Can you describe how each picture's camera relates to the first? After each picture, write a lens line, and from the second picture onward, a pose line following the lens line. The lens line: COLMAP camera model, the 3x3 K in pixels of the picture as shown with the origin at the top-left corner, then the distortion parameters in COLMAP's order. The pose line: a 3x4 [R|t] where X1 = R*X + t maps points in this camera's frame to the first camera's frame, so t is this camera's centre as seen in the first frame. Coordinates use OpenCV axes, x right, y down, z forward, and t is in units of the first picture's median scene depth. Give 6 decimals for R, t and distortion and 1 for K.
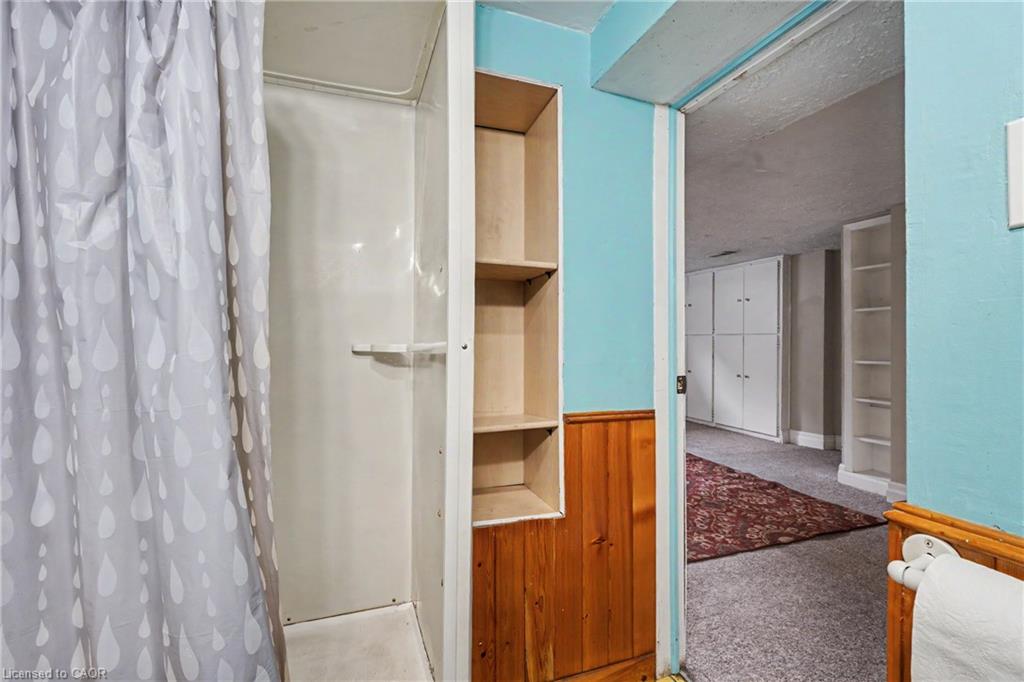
lens RADIAL K [[467.9, 0, 512.8], [0, 467.9, 342.3], [0, 0, 1]] dist [0.001521, -0.001087]
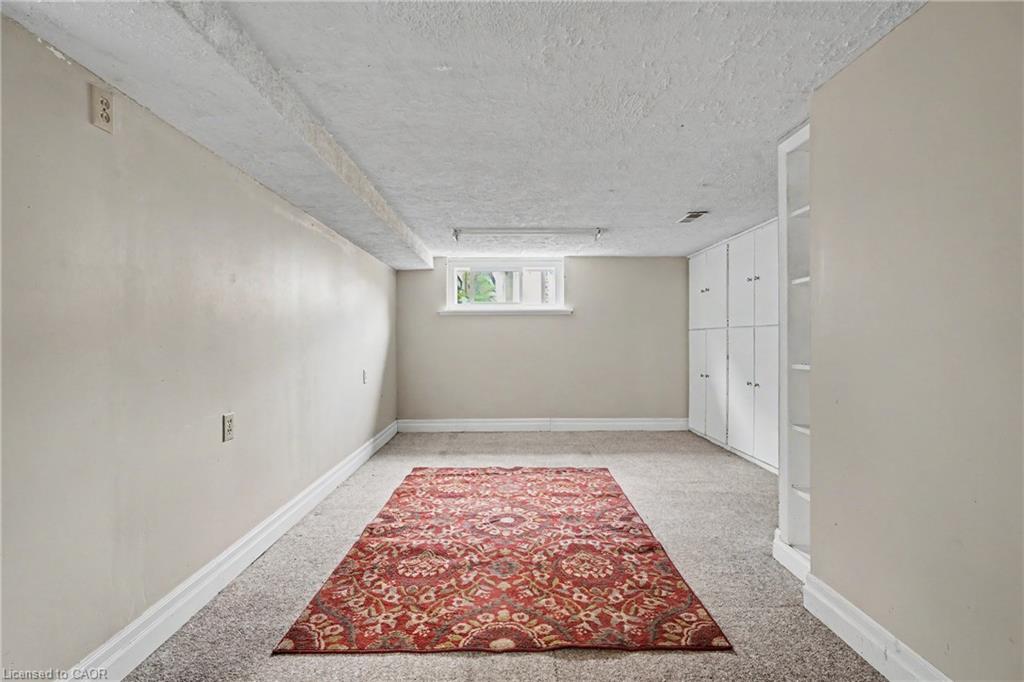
lens RADIAL K [[467.9, 0, 510.3], [0, 467.9, 343.4], [0, 0, 1]] dist [0.001521, -0.001087]
pose [[0.942438, -0.004421, -0.334353, 0.681460], [0.004838, 0.999988, 0.000416, 0.011632], [0.334347, -0.002009, 0.942448, 0.344125]]
